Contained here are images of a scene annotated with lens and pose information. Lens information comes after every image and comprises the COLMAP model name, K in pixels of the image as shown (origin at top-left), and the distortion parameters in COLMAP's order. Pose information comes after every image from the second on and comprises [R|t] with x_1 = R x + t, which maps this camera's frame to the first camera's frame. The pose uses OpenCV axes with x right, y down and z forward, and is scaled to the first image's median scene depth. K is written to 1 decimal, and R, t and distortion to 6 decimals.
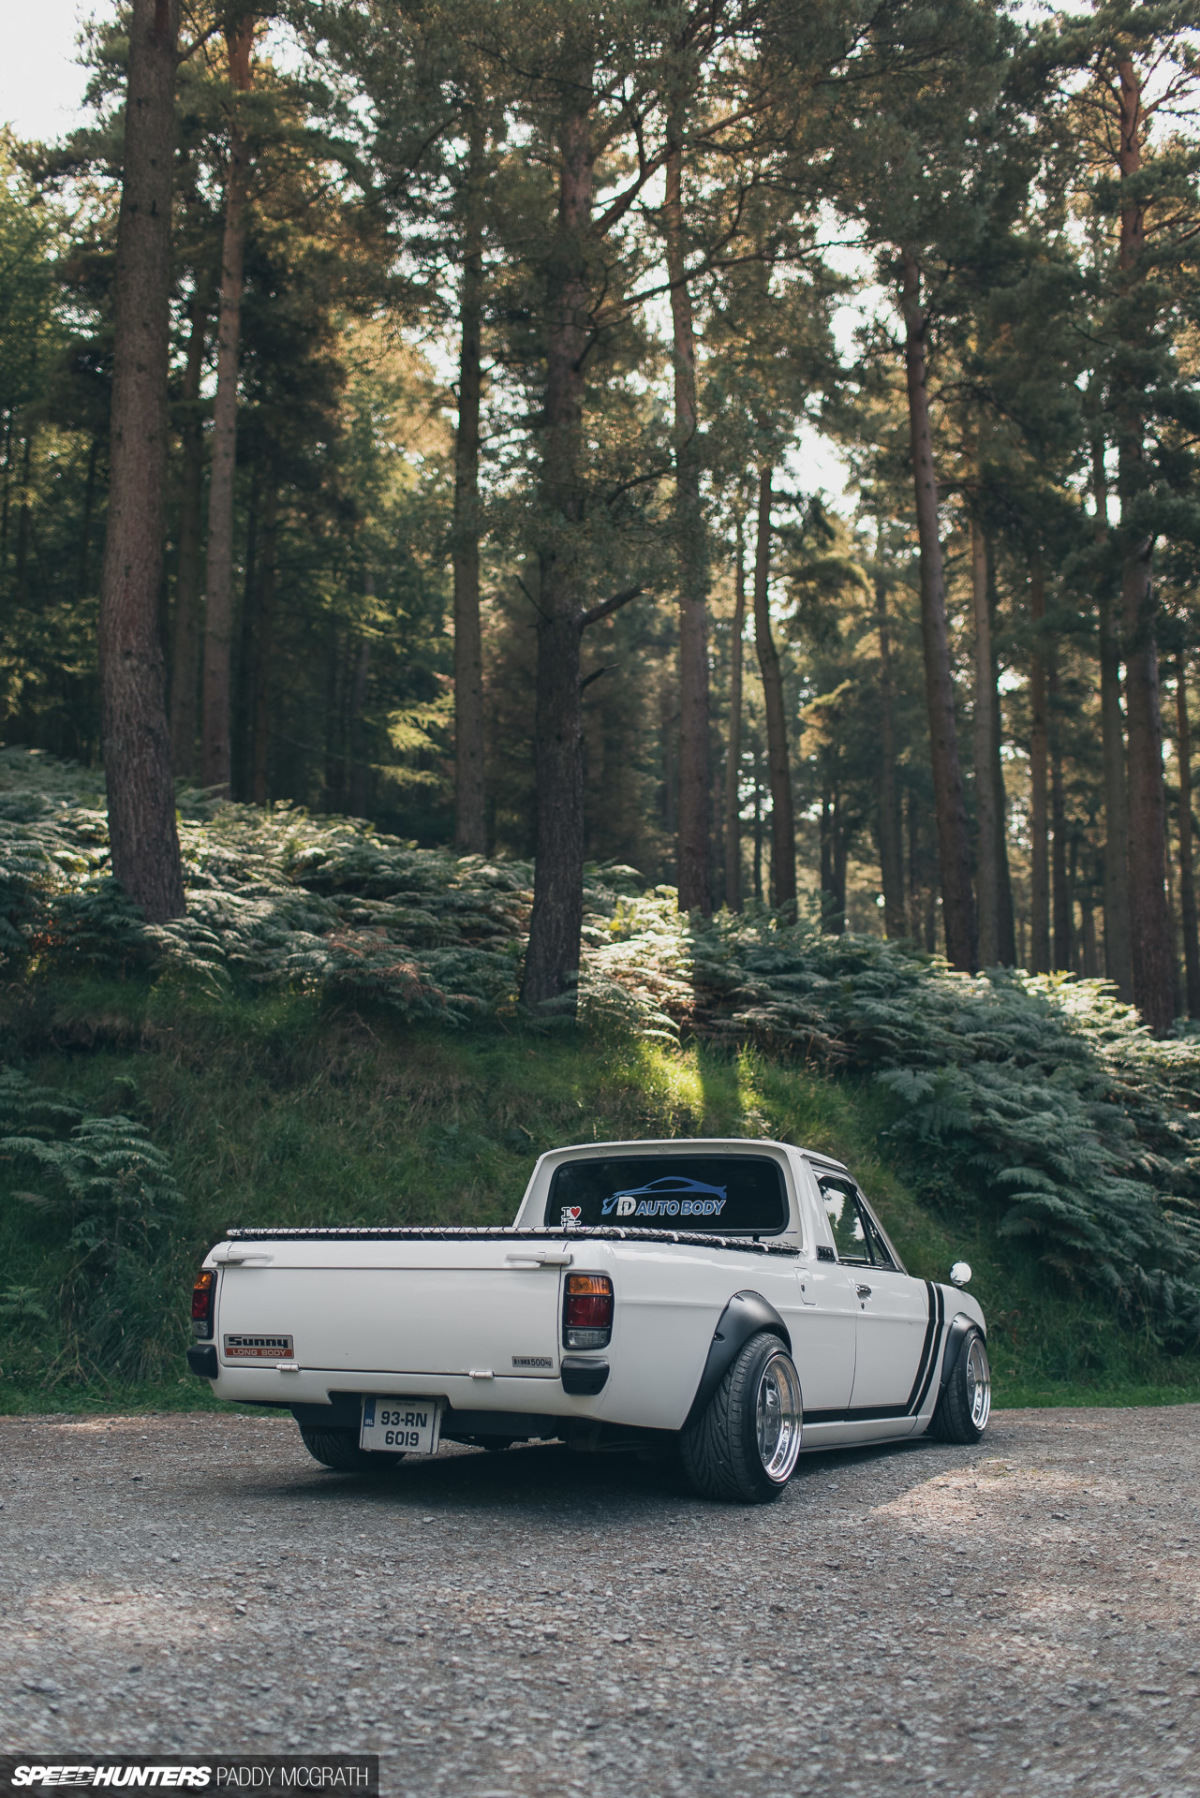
lens RADIAL K [[1826.1, 0, 599.0], [0, 1826.1, 899.8], [0, 0, 1]] dist [0.008575, 0.000000]
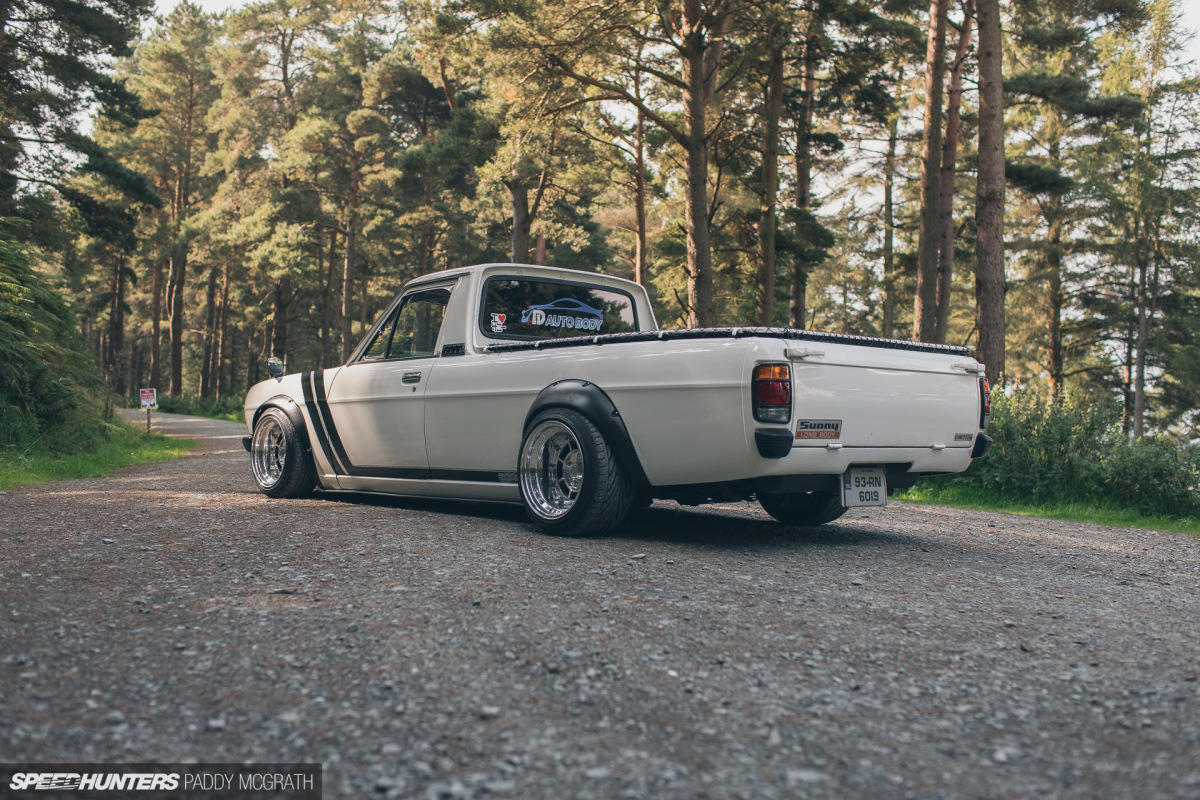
lens RADIAL K [[1218.8, 0, 599.7], [0, 1218.8, 401.1], [0, 0, 1]] dist [0.008575, 0.000000]
pose [[0.332878, 0.010741, 0.942909, -0.956657], [-0.217810, 0.973771, 0.065801, 0.203903], [-0.917470, -0.227278, 0.326486, 0.869145]]
